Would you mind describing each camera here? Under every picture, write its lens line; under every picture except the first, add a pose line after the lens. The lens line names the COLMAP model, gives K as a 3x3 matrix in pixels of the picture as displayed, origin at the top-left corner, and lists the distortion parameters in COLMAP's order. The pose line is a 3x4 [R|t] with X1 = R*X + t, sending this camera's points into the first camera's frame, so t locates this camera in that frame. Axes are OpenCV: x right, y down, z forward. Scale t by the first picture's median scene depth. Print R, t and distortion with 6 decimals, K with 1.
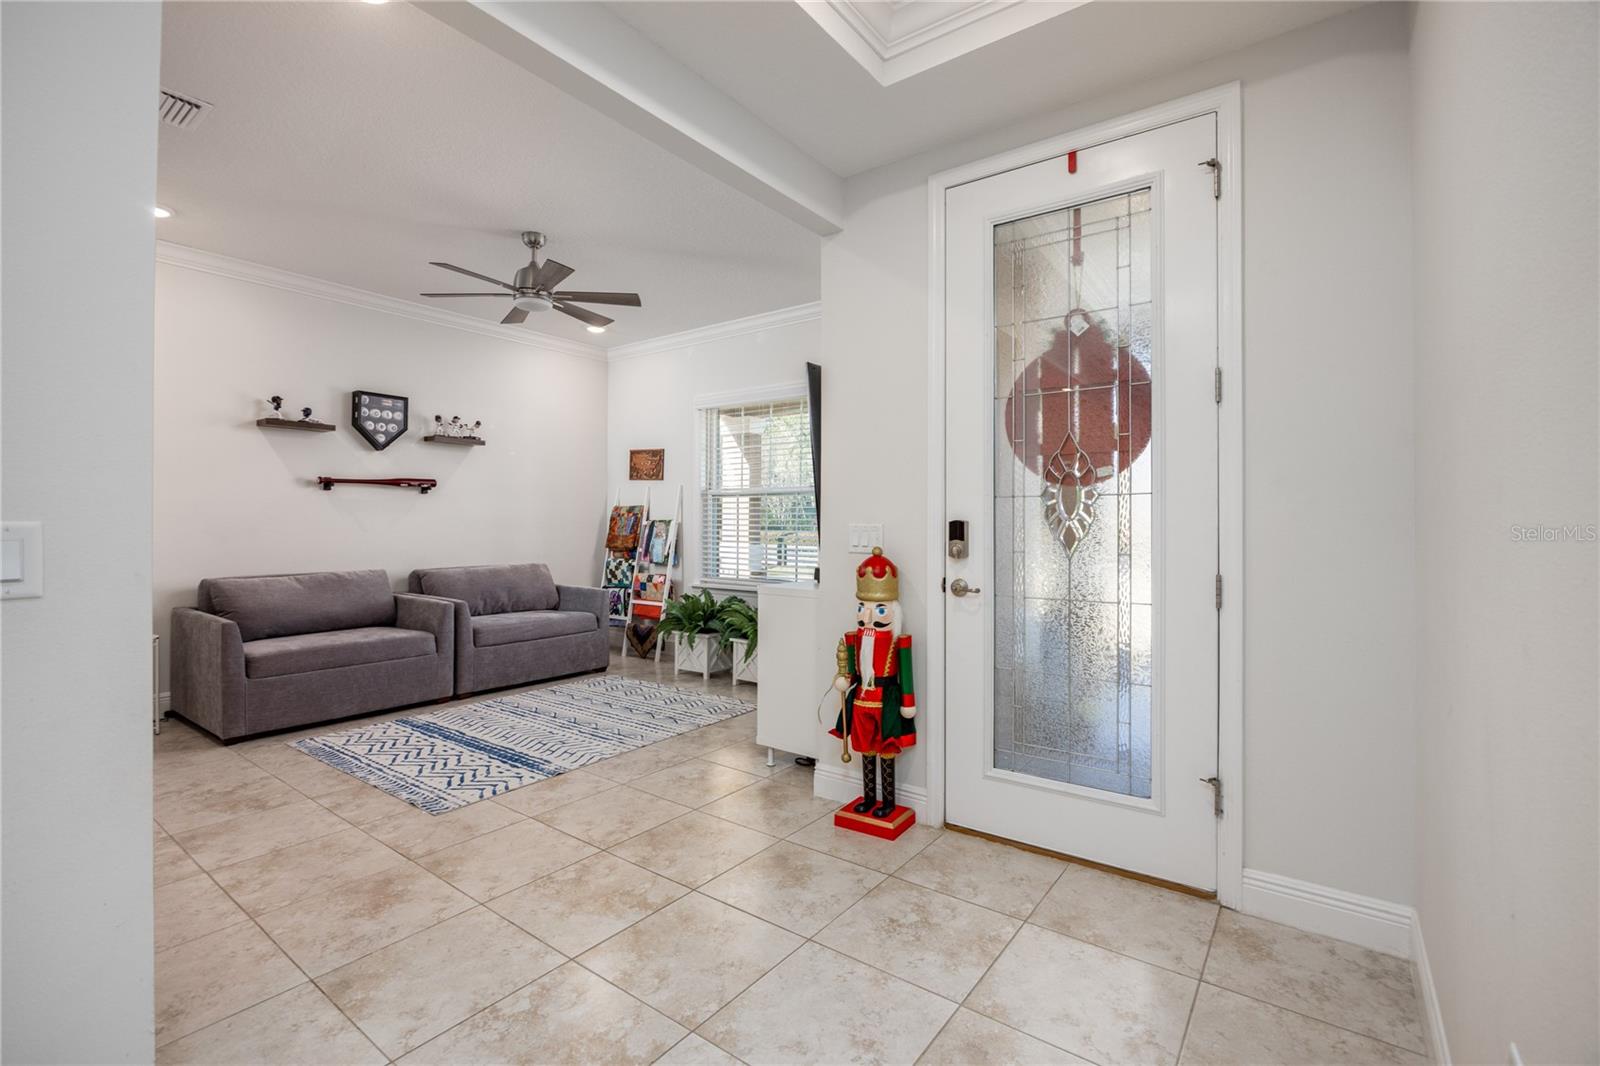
lens RADIAL K [[720.1, 0, 787.6], [0, 720.1, 510.6], [0, 0, 1]] dist [-0.011536, 0.001049]
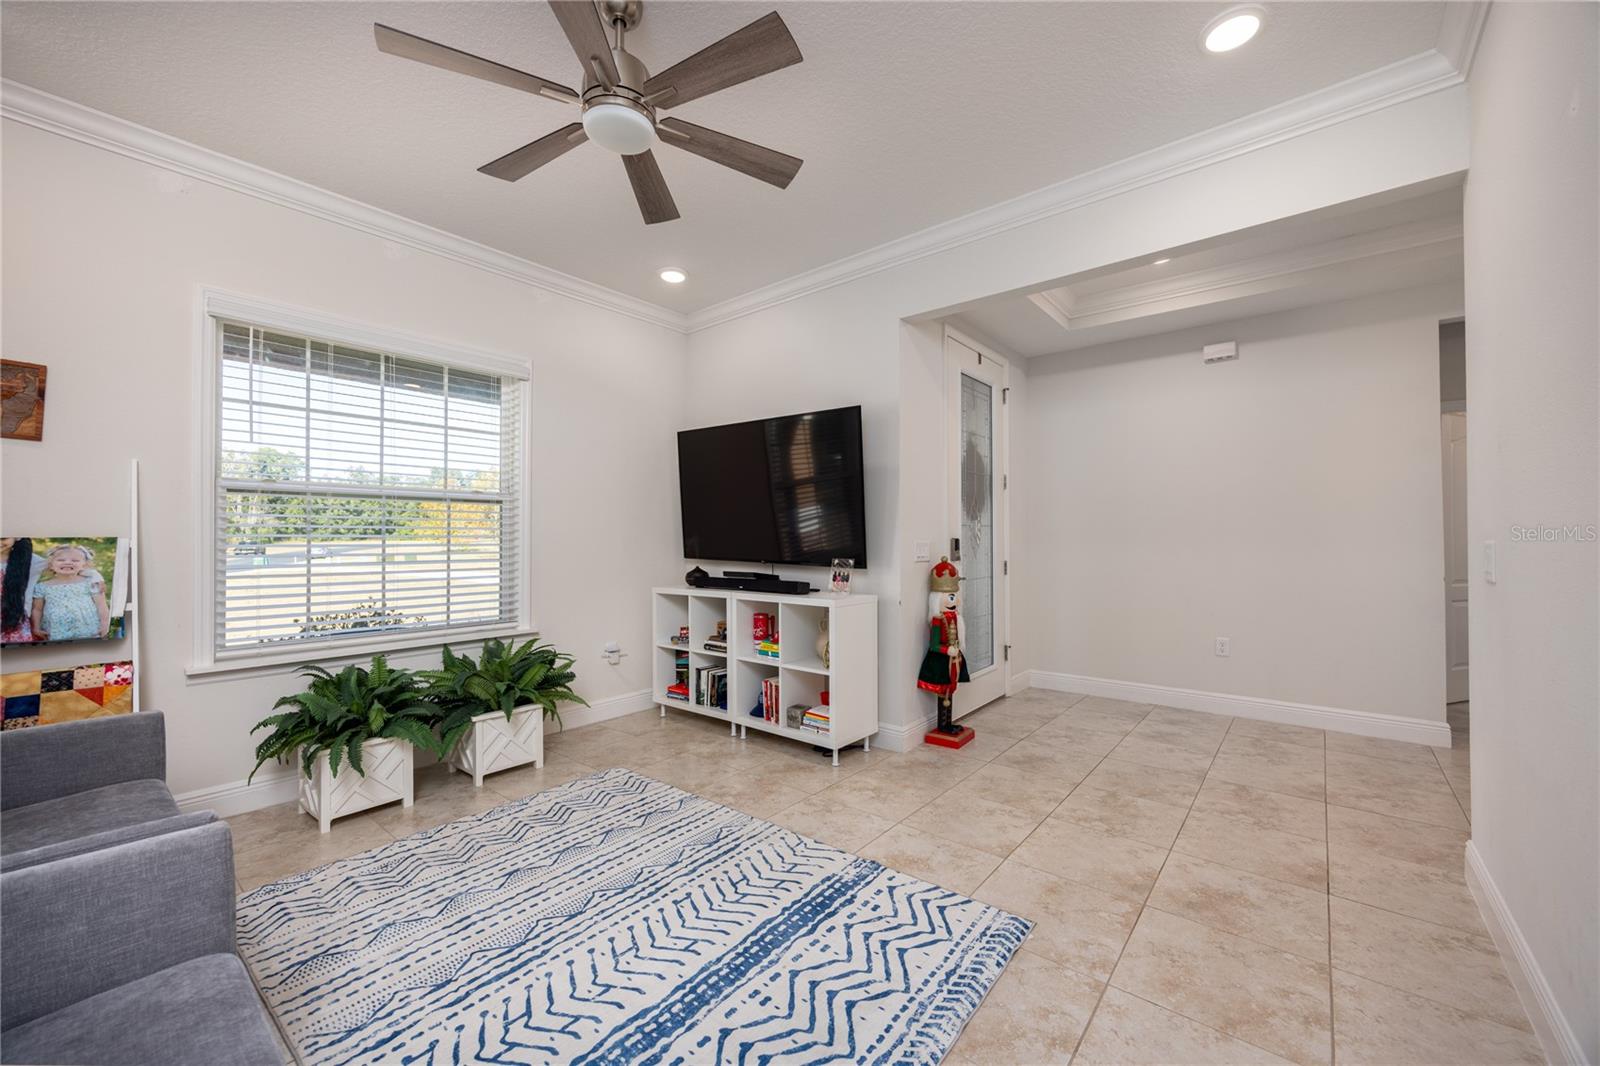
lens RADIAL K [[643.1, 0, 798.2], [0, 643.1, 529.4], [0, 0, 1]] dist [0.009746, -0.001197]
pose [[0.016253, 0.012160, 0.999794, -1.062516], [-0.017243, 0.999781, -0.011879, 0.010371], [-0.999719, -0.017046, 0.016459, 1.108924]]
